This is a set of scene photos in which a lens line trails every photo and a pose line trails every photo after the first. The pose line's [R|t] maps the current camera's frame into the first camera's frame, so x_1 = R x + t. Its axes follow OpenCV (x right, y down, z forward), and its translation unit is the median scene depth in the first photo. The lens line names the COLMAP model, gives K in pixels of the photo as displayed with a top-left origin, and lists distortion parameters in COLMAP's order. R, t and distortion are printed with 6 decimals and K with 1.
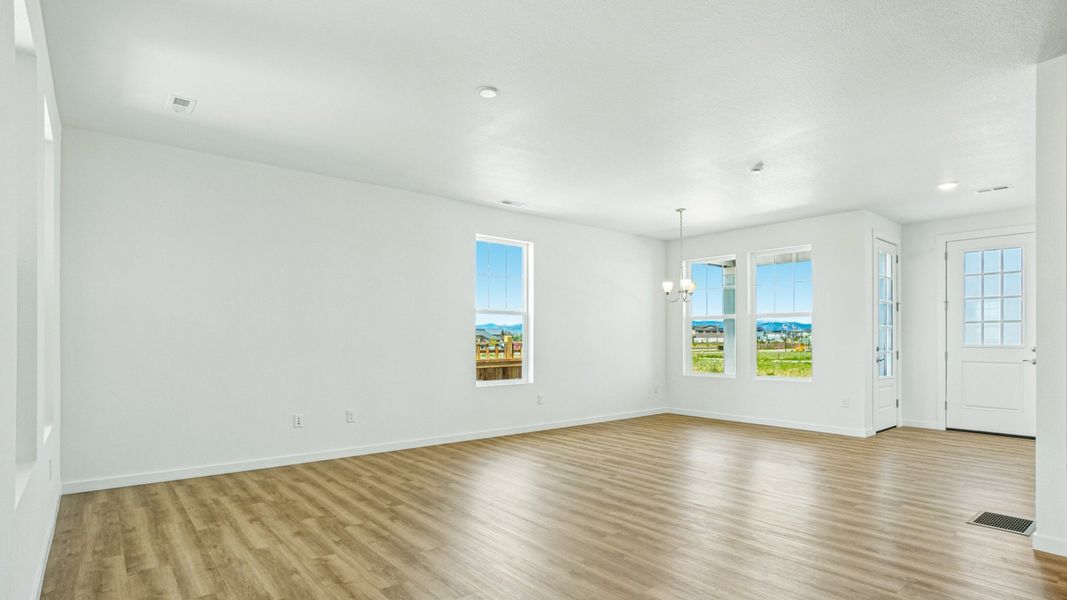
lens RADIAL K [[539.1, 0, 535.8], [0, 539.1, 331.9], [0, 0, 1]] dist [0.012308, 0.000193]
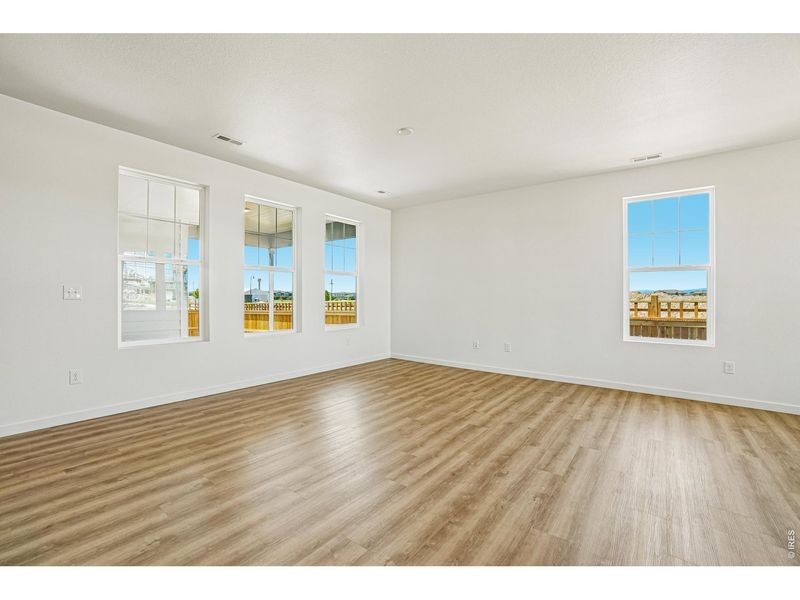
lens RADIAL K [[361.3, 0, 400.0], [0, 361.3, 300.0], [0, 0, 1]] dist [-0.000842, -0.000102]
pose [[0.231695, 0.014972, -0.972673, 0.797689], [0.012544, 0.999752, 0.018377, 0.001112], [0.972708, -0.016459, 0.231450, 0.662495]]
